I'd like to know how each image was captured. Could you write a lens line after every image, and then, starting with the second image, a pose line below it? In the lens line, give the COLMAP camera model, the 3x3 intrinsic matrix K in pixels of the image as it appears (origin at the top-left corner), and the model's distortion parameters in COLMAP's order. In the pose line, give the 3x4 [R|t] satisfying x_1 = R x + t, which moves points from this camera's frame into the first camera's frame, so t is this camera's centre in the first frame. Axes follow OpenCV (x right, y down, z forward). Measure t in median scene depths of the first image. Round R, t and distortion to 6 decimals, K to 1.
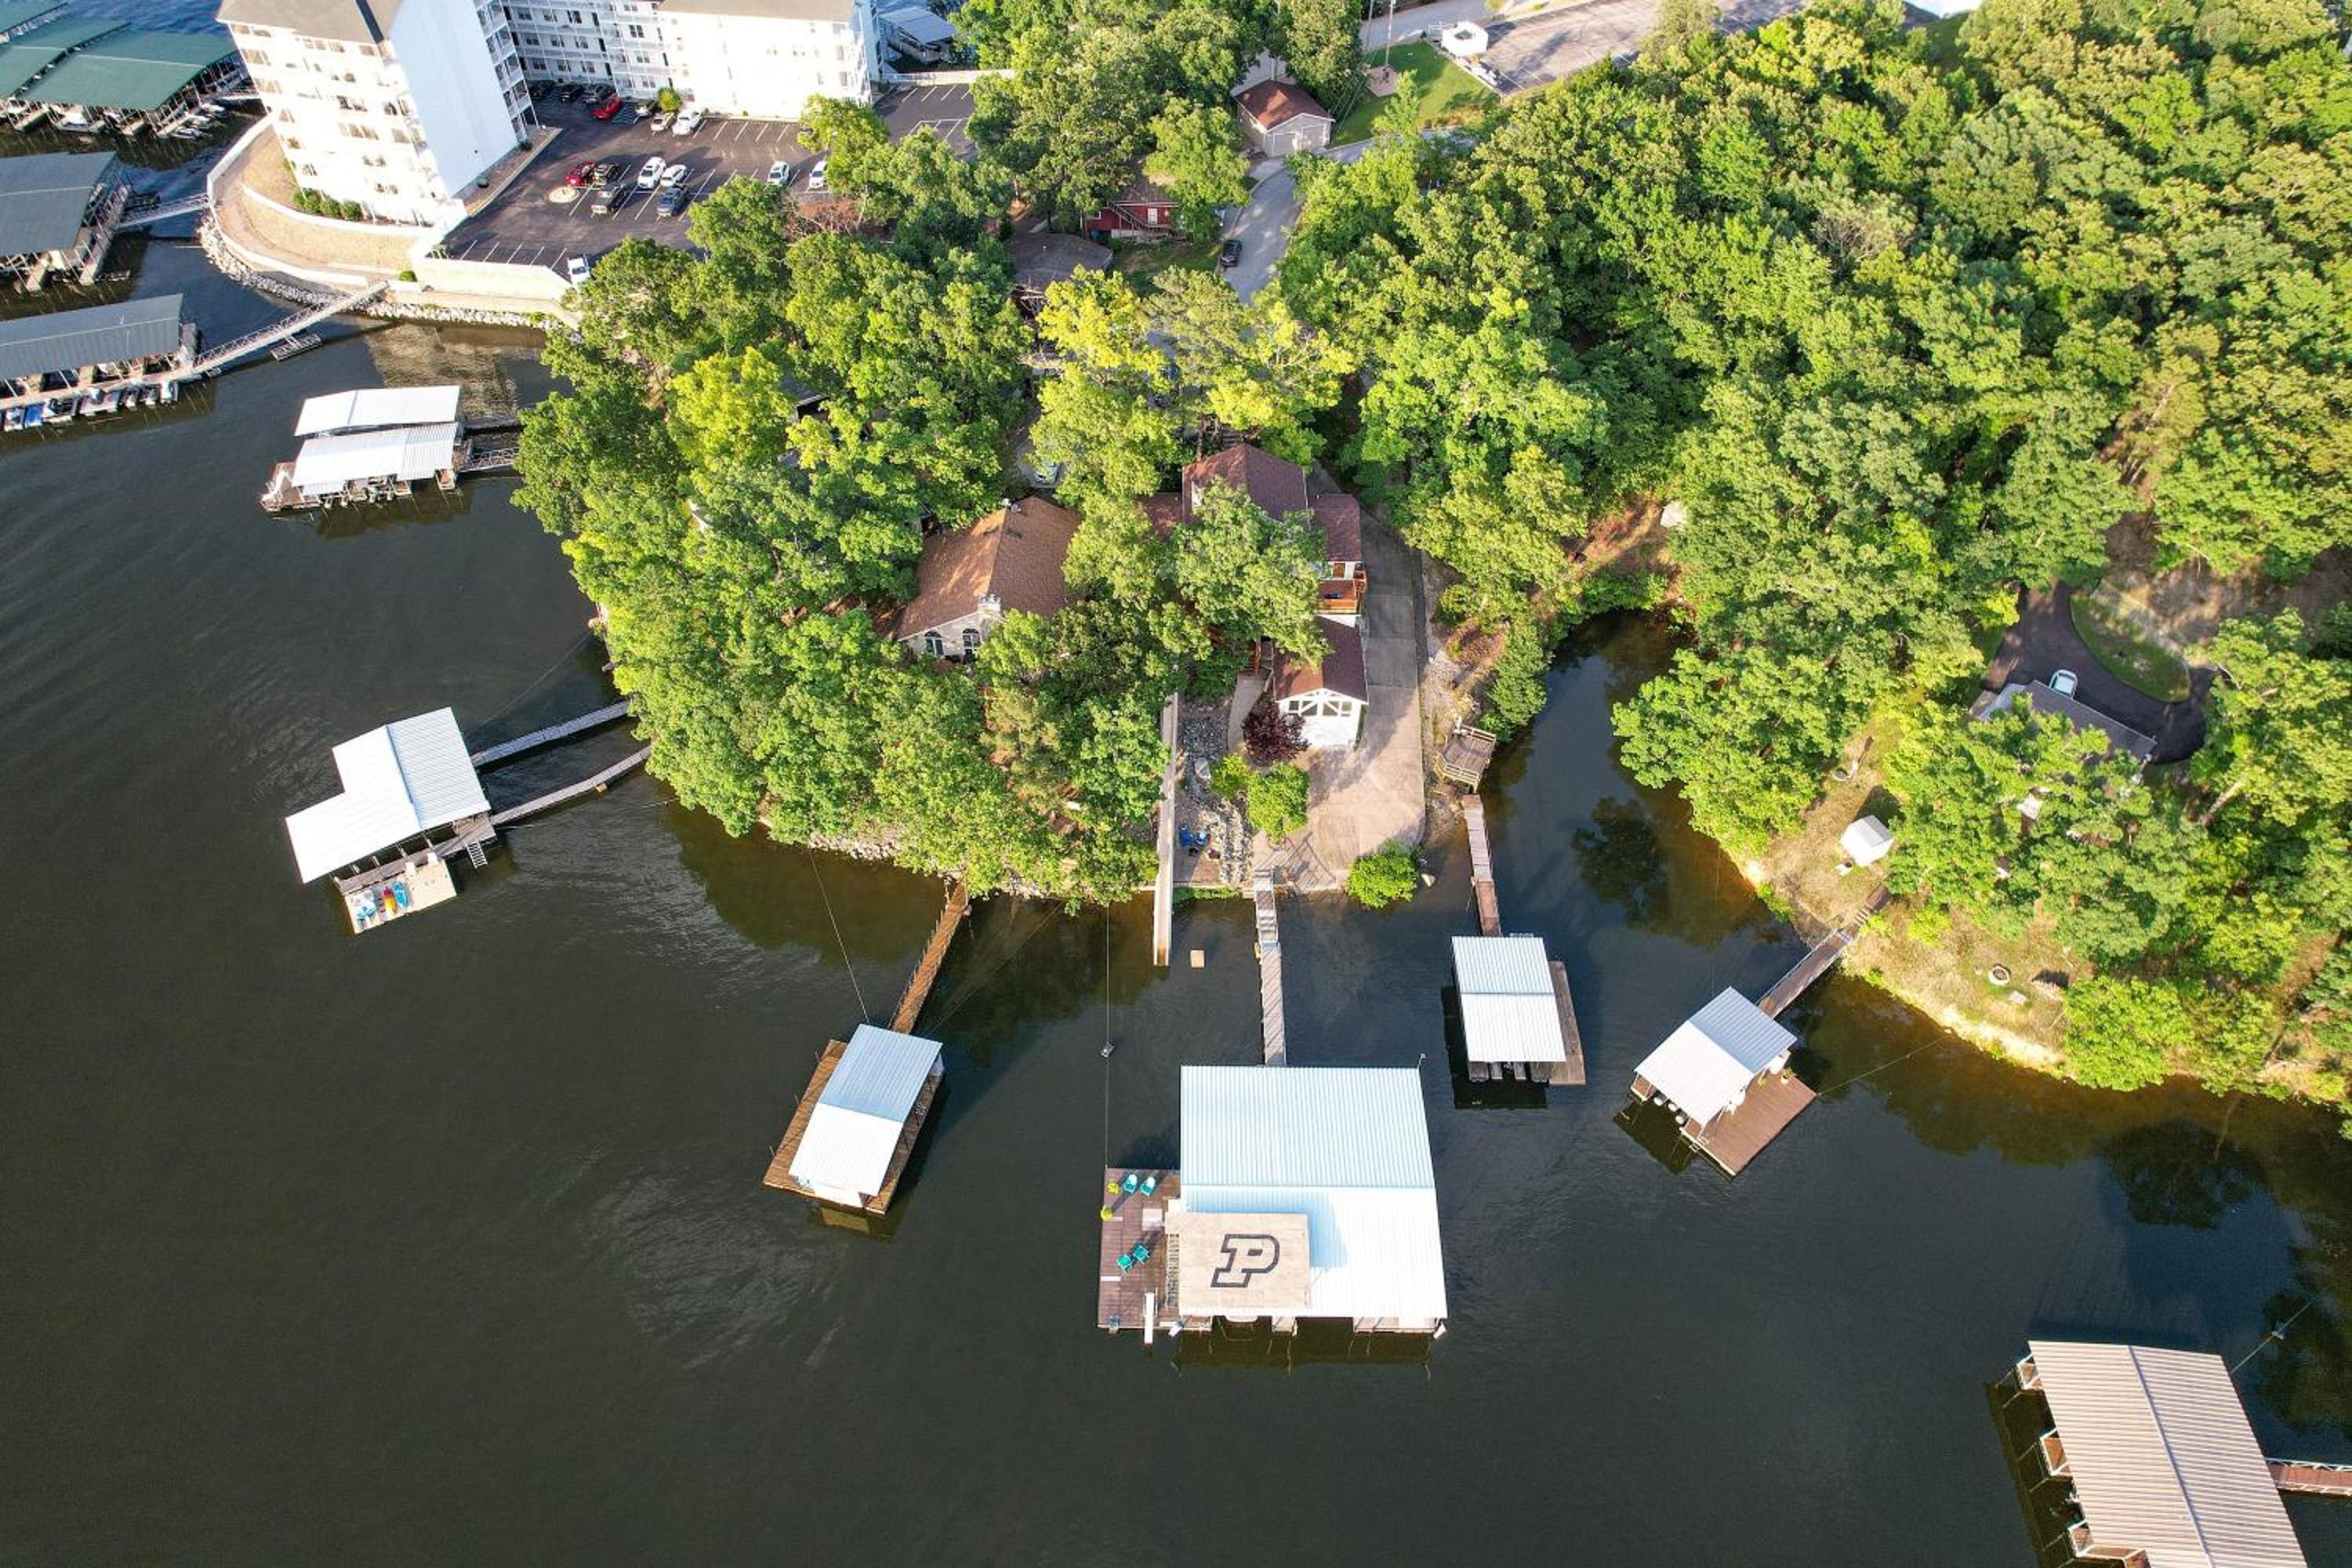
lens RADIAL K [[1465.6, 0, 1176.0], [0, 1465.6, 784.0], [0, 0, 1]] dist [-0.001222, -0.000237]
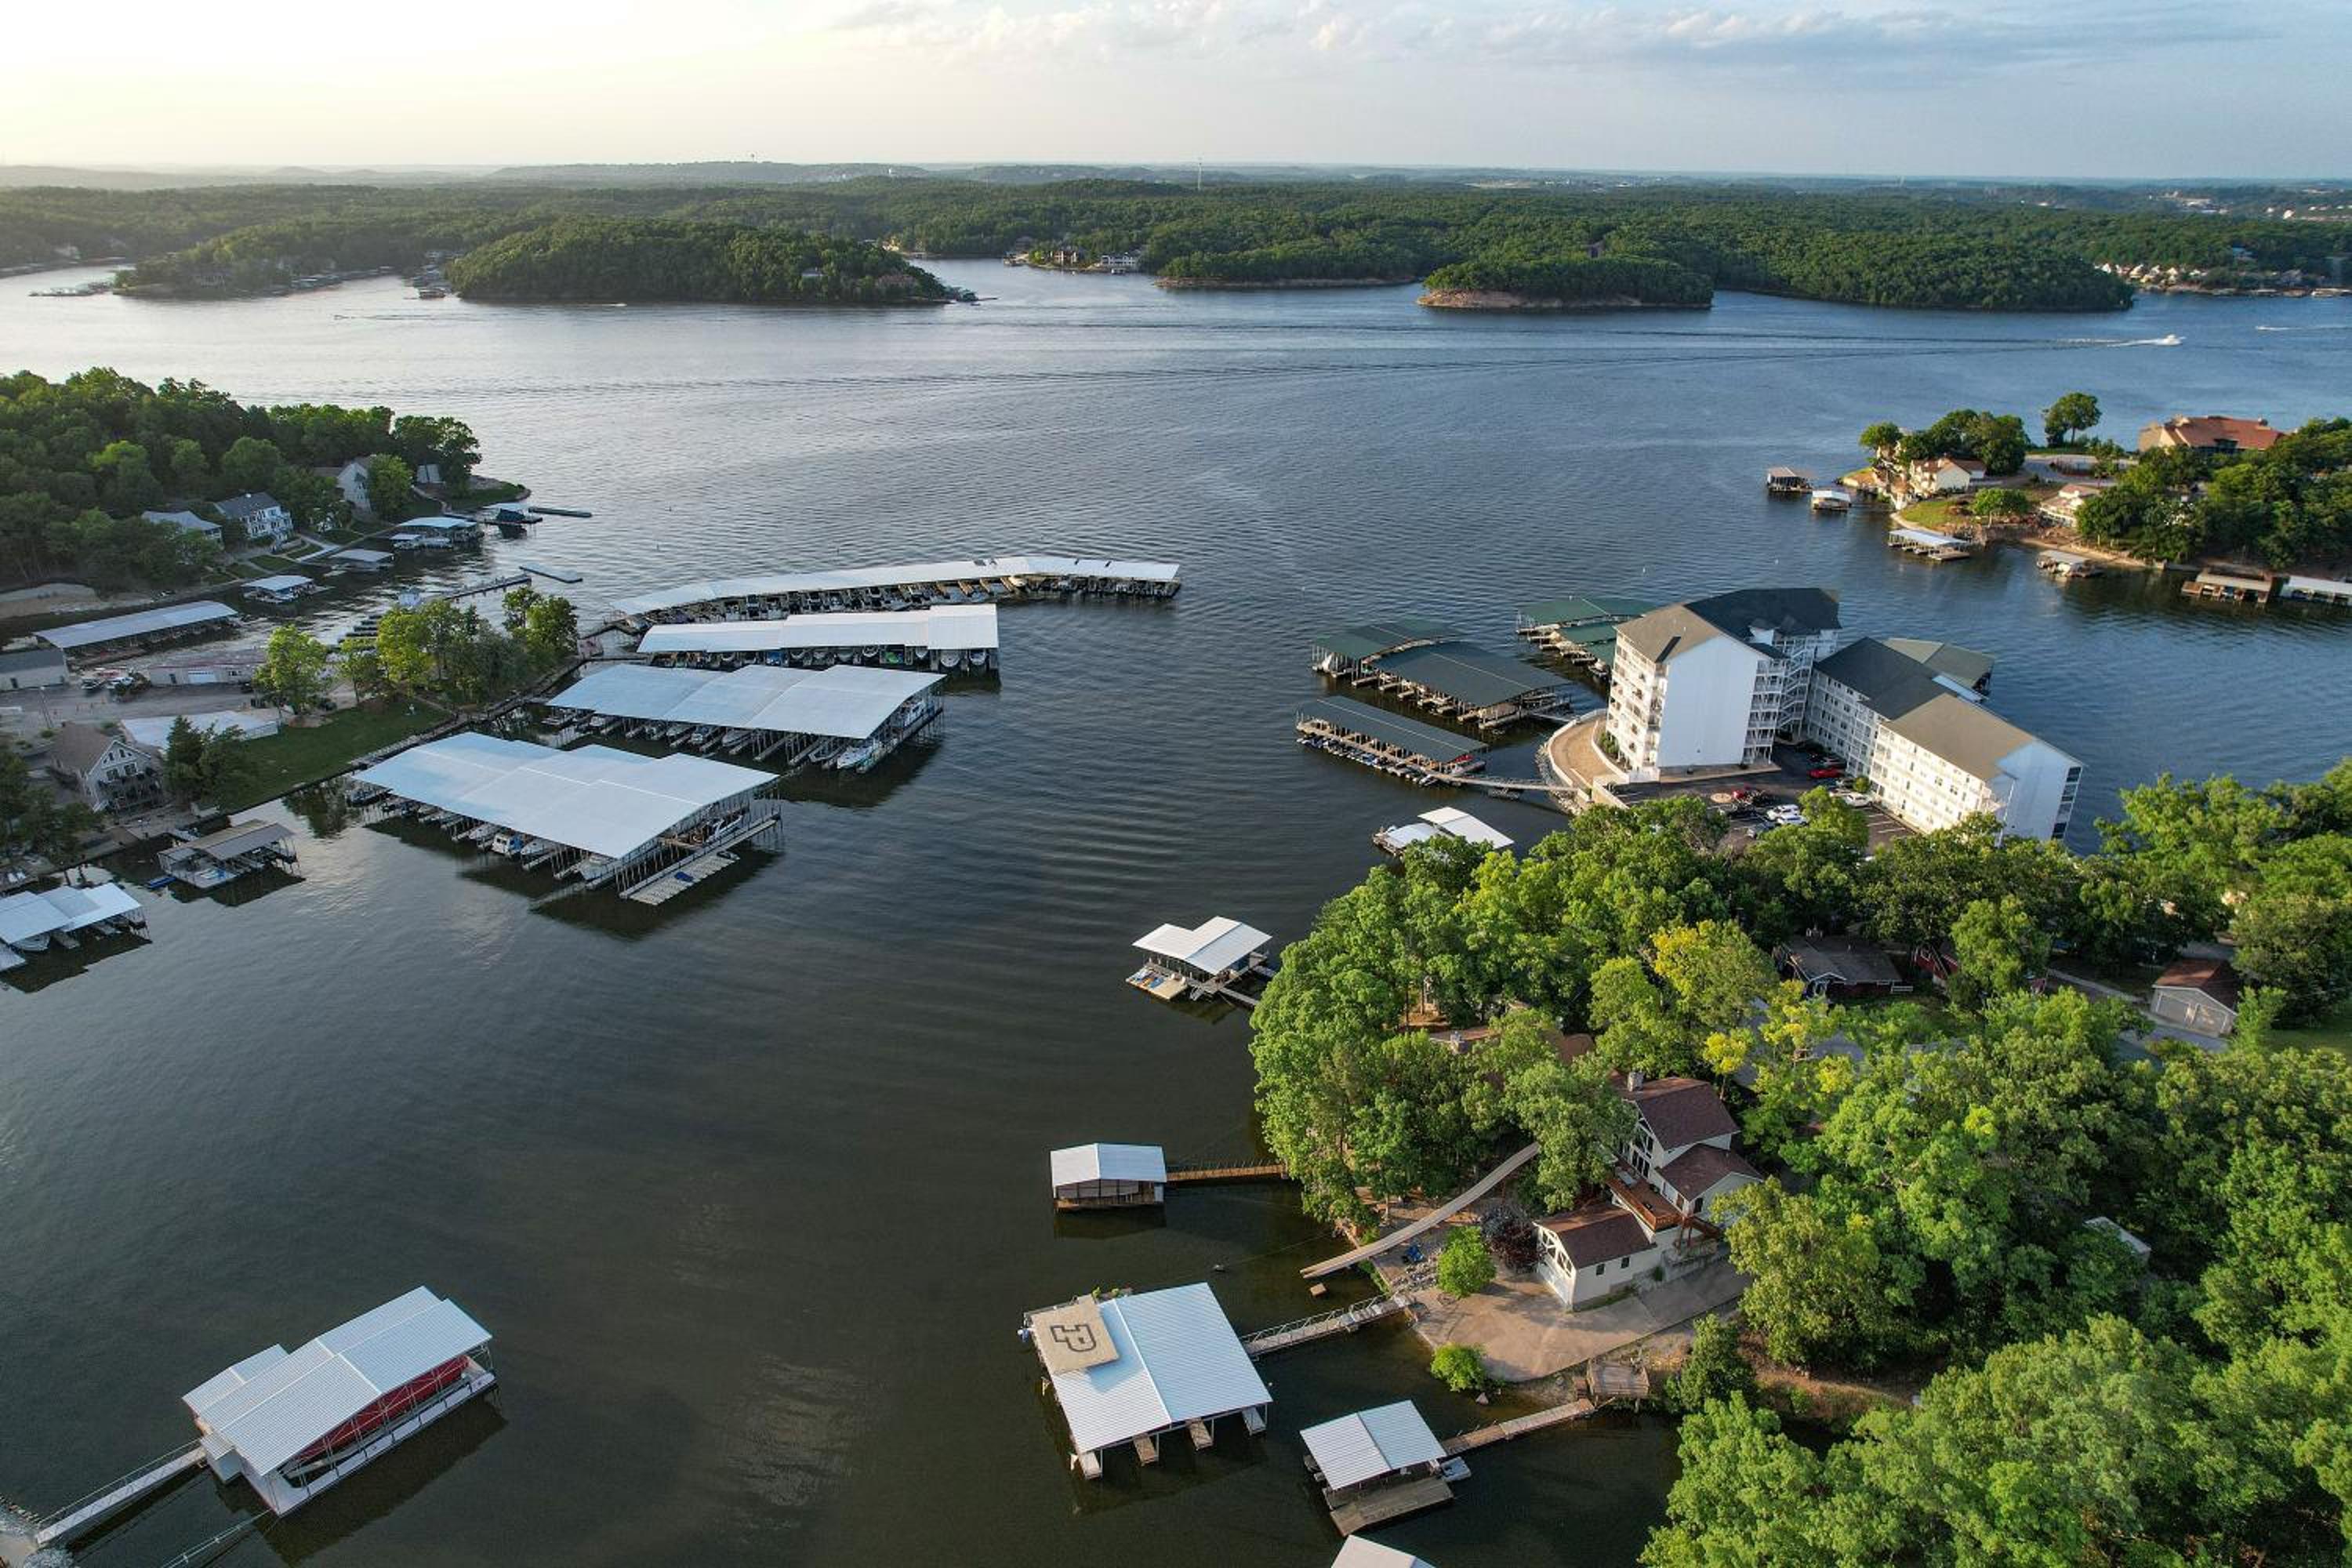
lens RADIAL K [[1465.6, 0, 1176.0], [0, 1465.6, 784.0], [0, 0, 1]] dist [-0.001222, -0.000237]
pose [[0.366338, 0.361774, -0.857272, 0.895756], [-0.687613, 0.725969, 0.012526, -0.134560], [0.626885, 0.584883, 0.514711, -0.025980]]
